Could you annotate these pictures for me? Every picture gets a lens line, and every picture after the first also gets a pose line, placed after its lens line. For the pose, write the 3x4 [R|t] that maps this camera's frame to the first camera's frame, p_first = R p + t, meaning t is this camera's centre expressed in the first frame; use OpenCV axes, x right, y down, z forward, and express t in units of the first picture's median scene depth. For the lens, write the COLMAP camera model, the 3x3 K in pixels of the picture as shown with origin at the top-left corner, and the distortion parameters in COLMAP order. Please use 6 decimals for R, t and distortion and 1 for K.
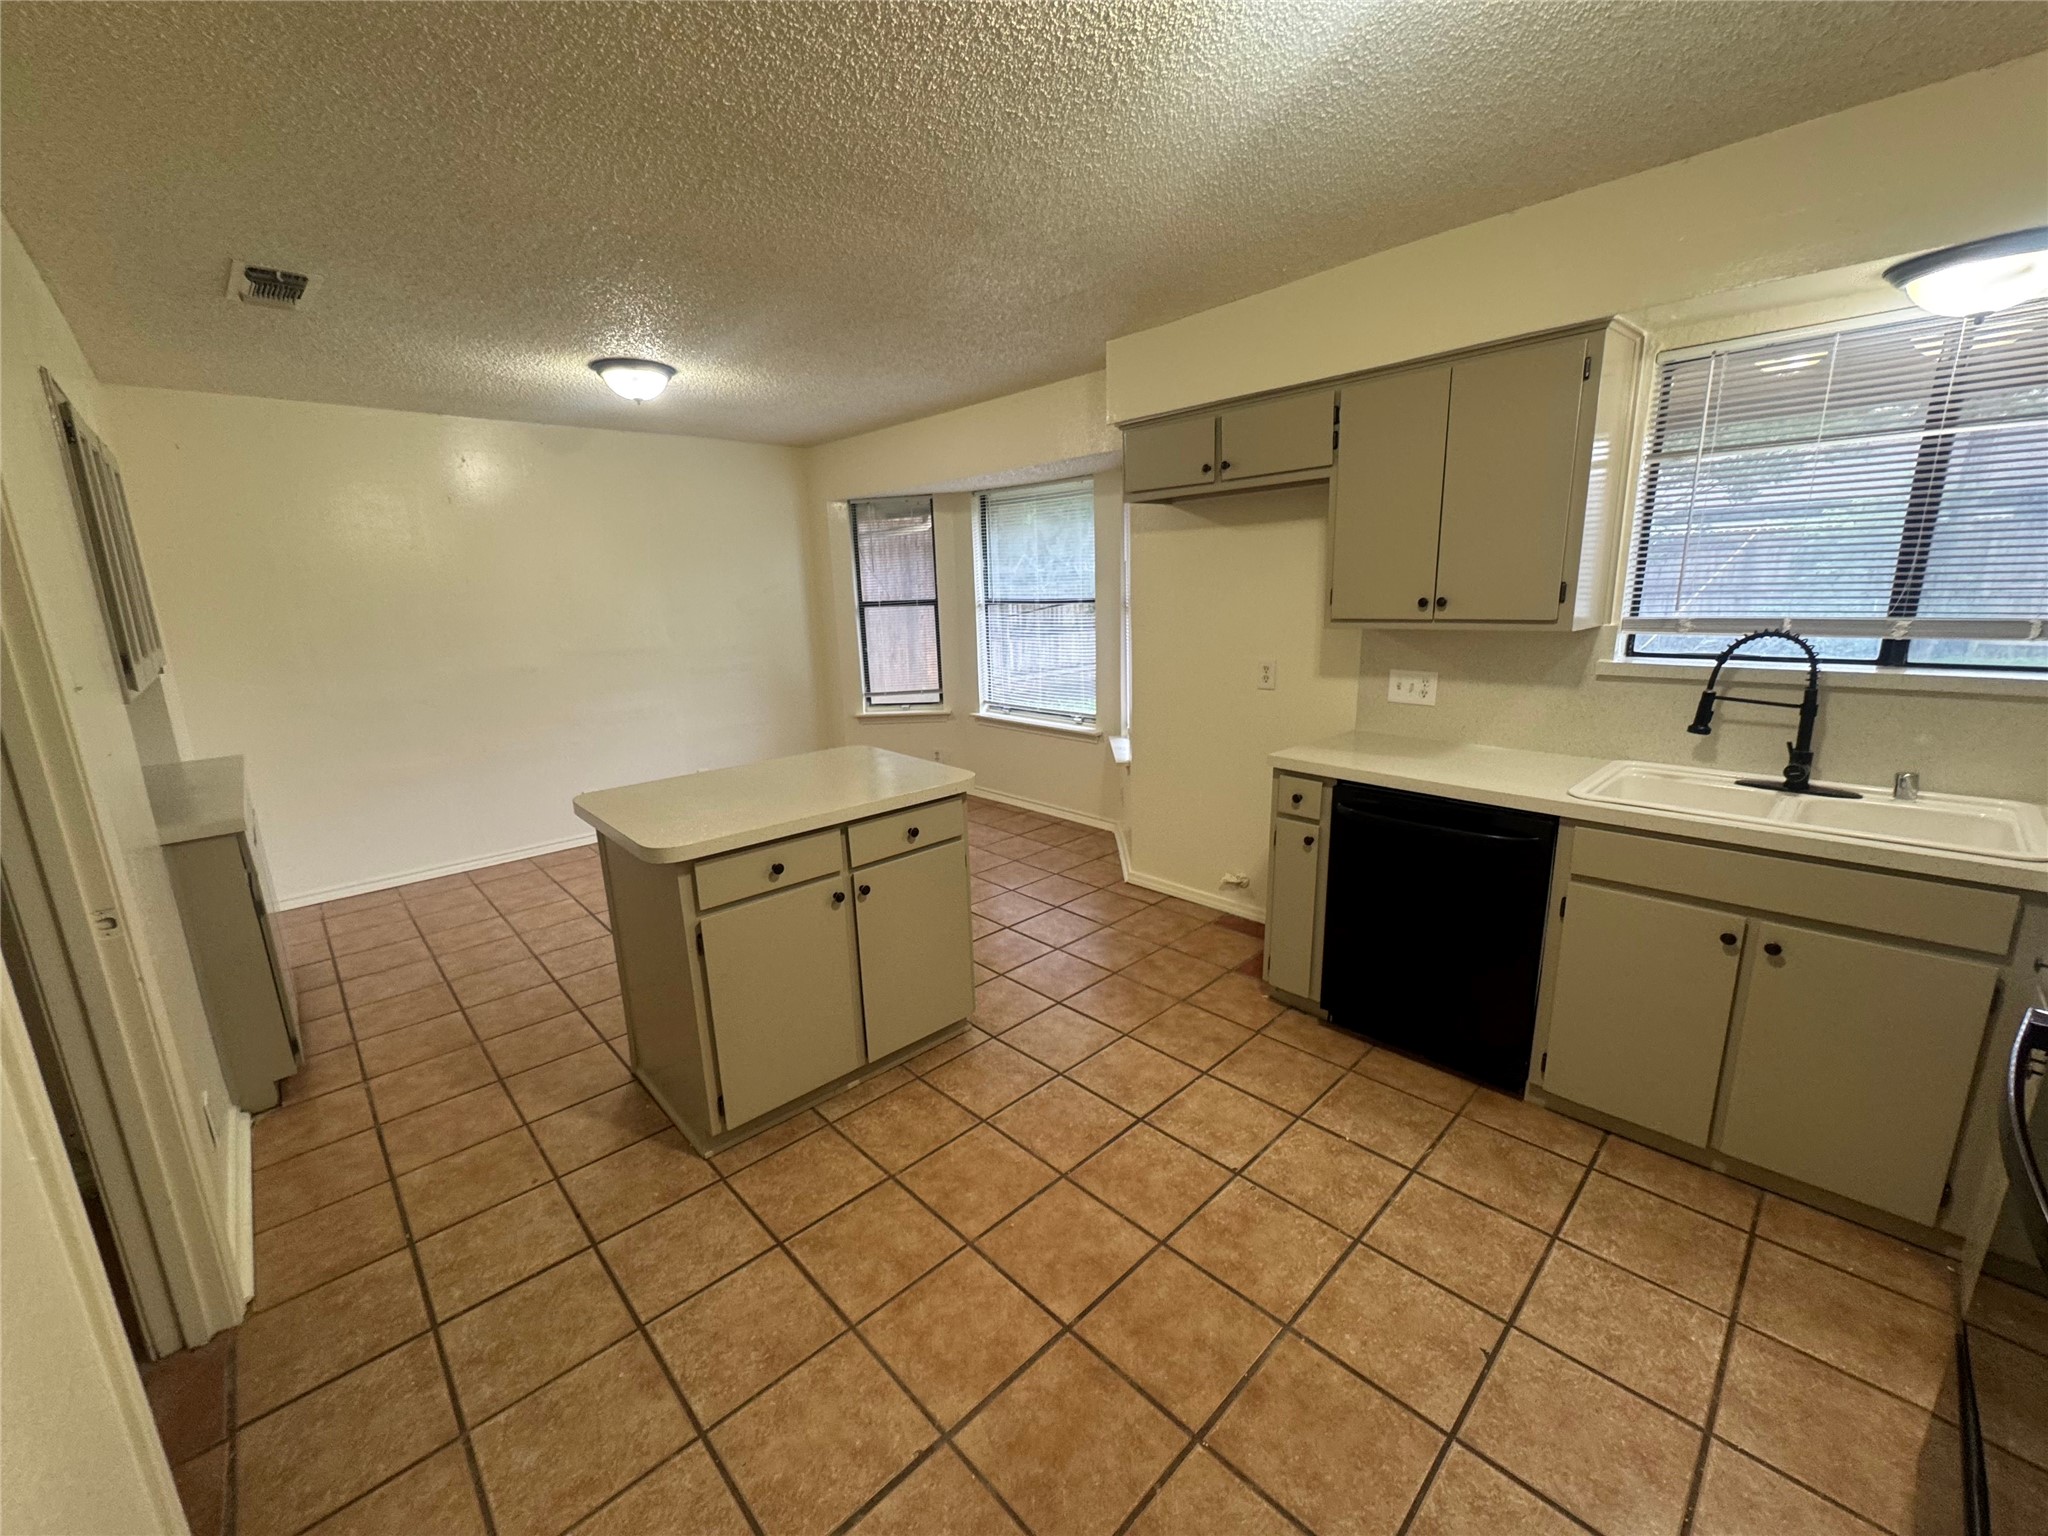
lens RADIAL K [[811.0, 0, 1031.8], [0, 811.0, 762.2], [0, 0, 1]] dist [-0.000135, 0.000266]
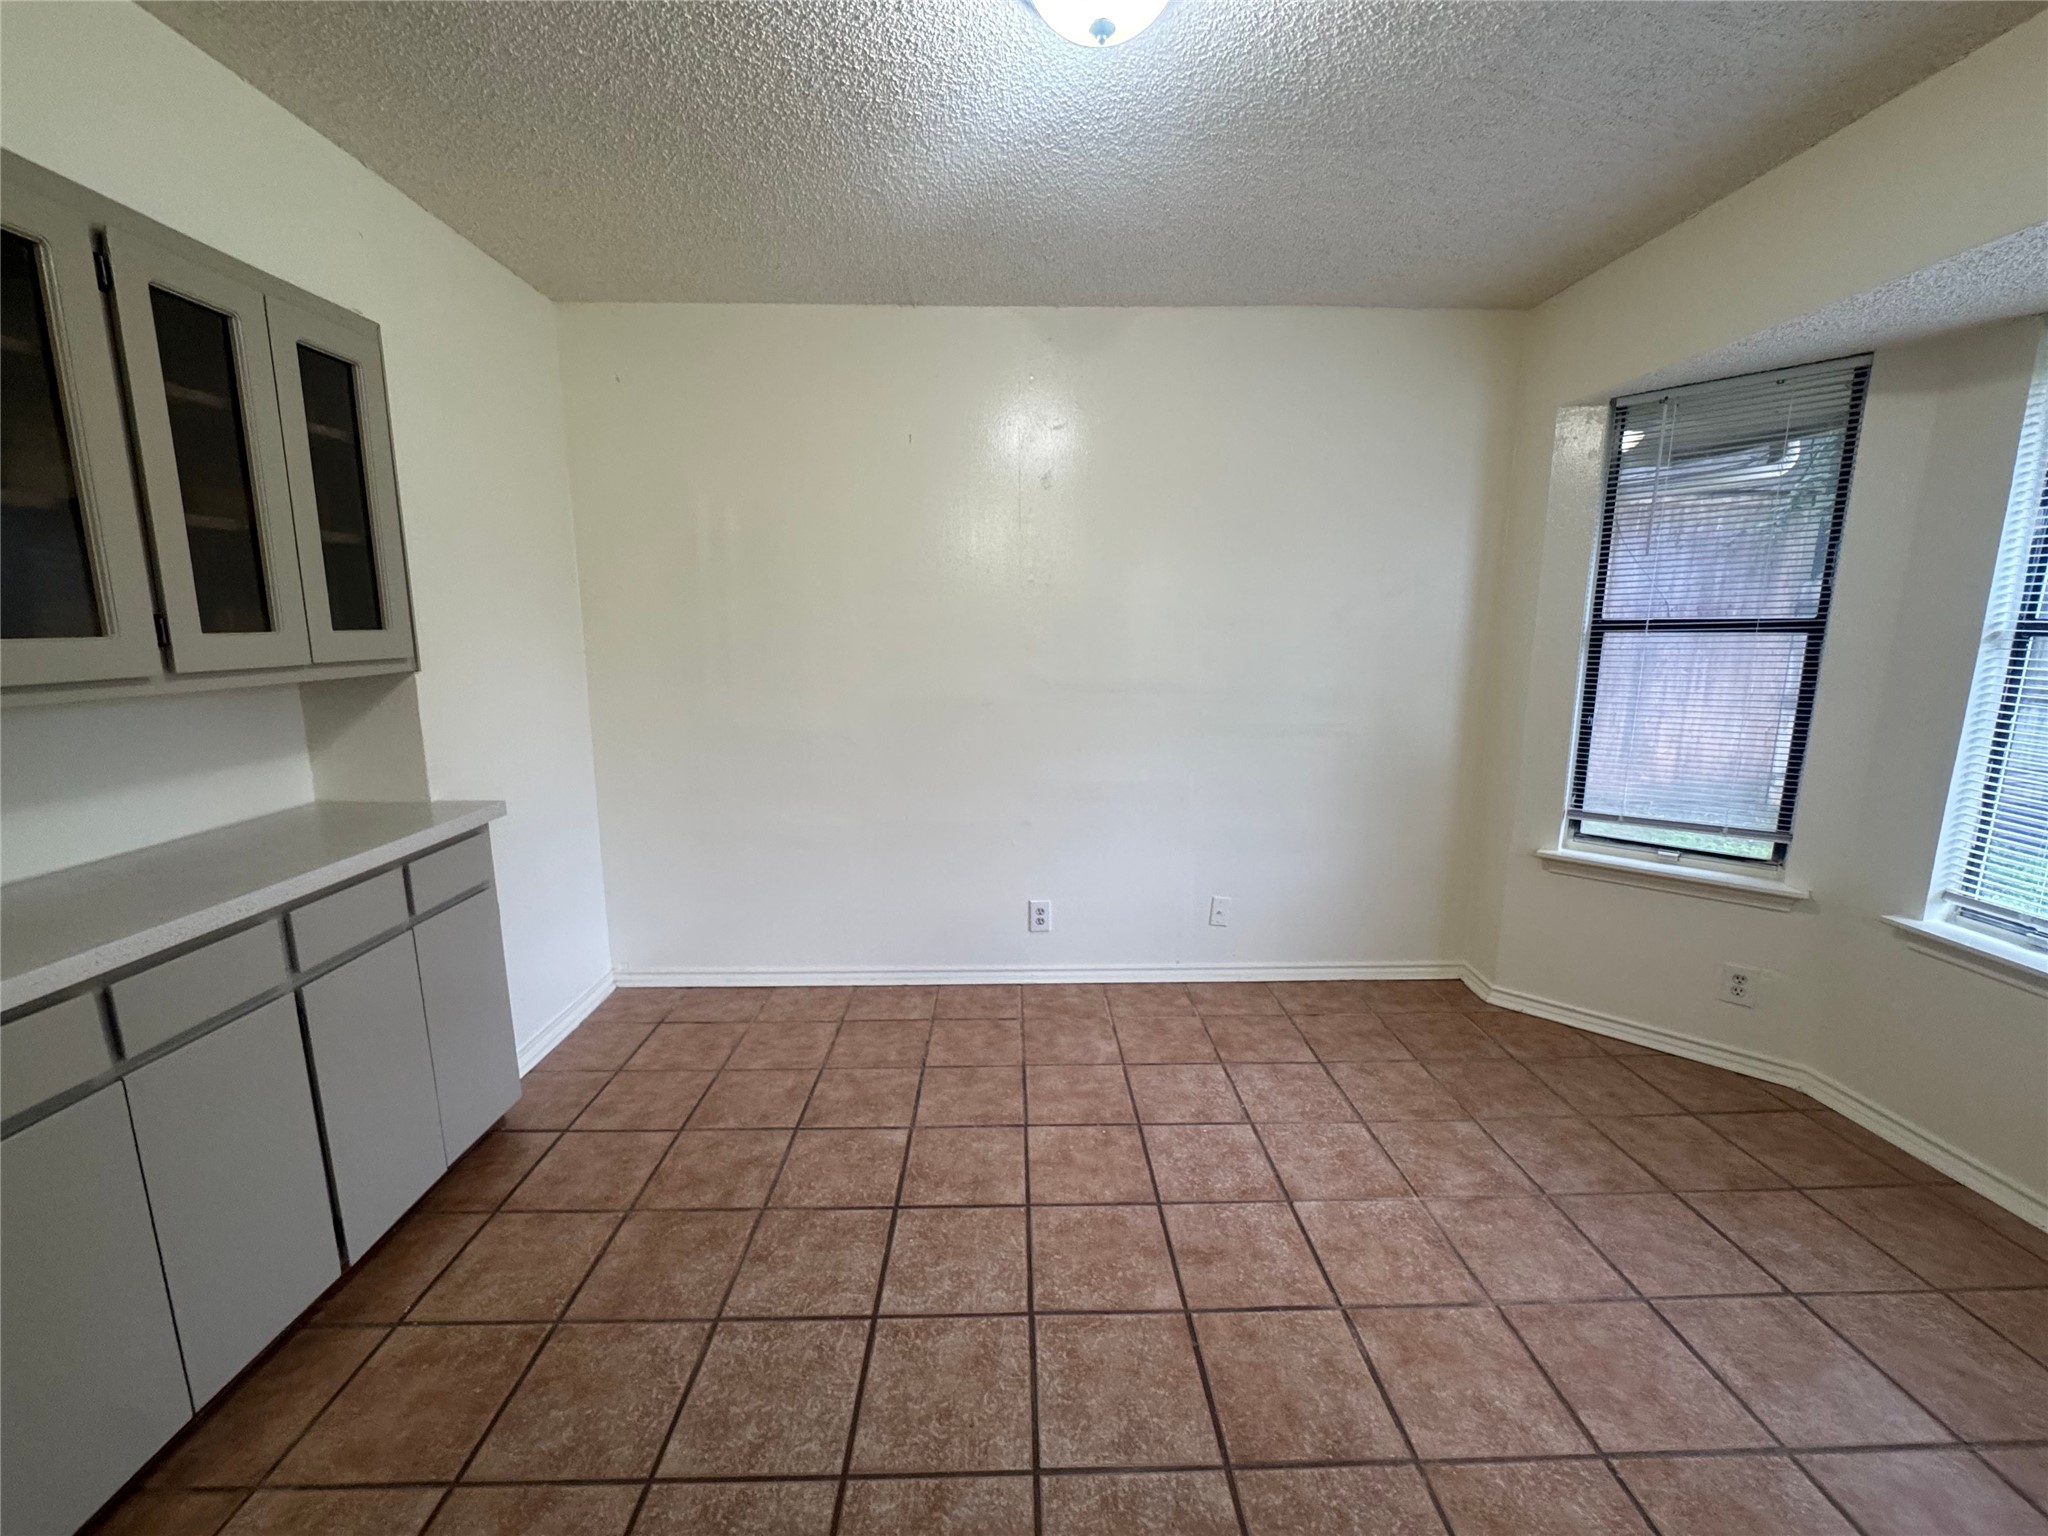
lens RADIAL K [[811.0, 0, 1031.8], [0, 811.0, 762.2], [0, 0, 1]] dist [-0.000135, 0.000266]
pose [[0.735686, 0.143134, -0.662027, -0.132319], [-0.172083, 0.984843, 0.021699, -0.072284], [0.655098, 0.097960, 0.749166, 0.452100]]
